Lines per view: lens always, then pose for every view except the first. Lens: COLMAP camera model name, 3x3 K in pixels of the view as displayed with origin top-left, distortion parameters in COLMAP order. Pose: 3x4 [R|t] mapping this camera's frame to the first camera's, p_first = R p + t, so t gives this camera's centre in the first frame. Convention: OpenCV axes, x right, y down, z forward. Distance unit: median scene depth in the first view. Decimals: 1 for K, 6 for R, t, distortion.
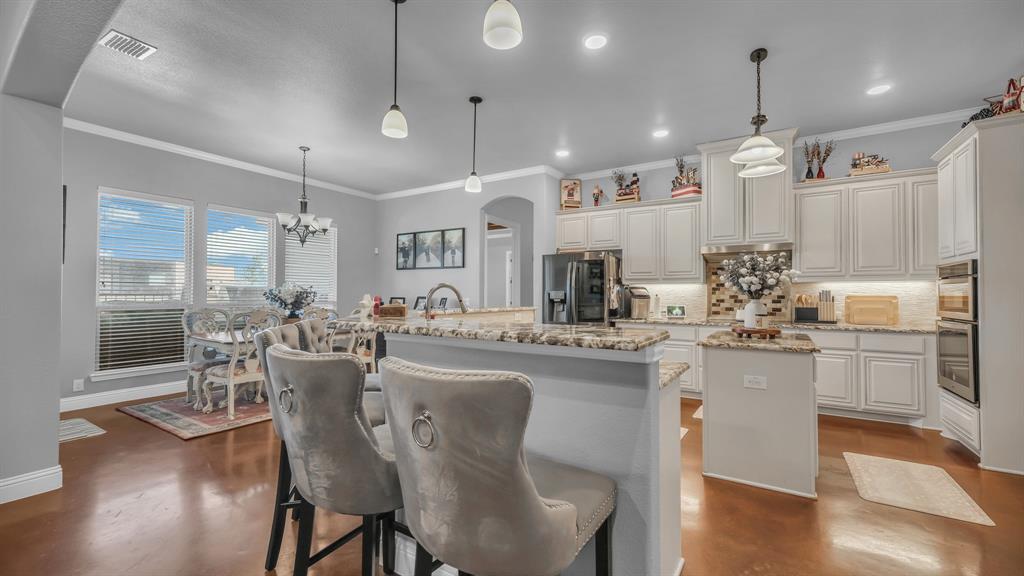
lens RADIAL K [[407.4, 0, 510.3], [0, 407.4, 288.0], [0, 0, 1]] dist [-0.000035, 0.000036]
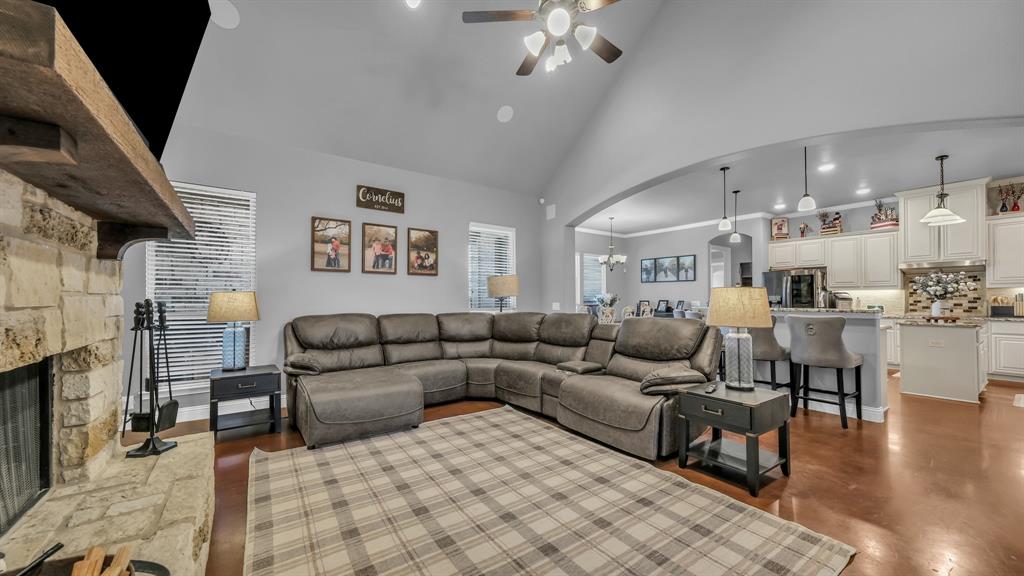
lens RADIAL K [[365.8, 0, 515.0], [0, 365.8, 295.8], [0, 0, 1]] dist [0.001283, 0.000563]
pose [[0.931456, -0.009294, -0.363736, -0.302789], [0.011860, 0.999918, 0.004822, -0.010346], [0.363661, -0.008806, 0.931490, -0.652353]]
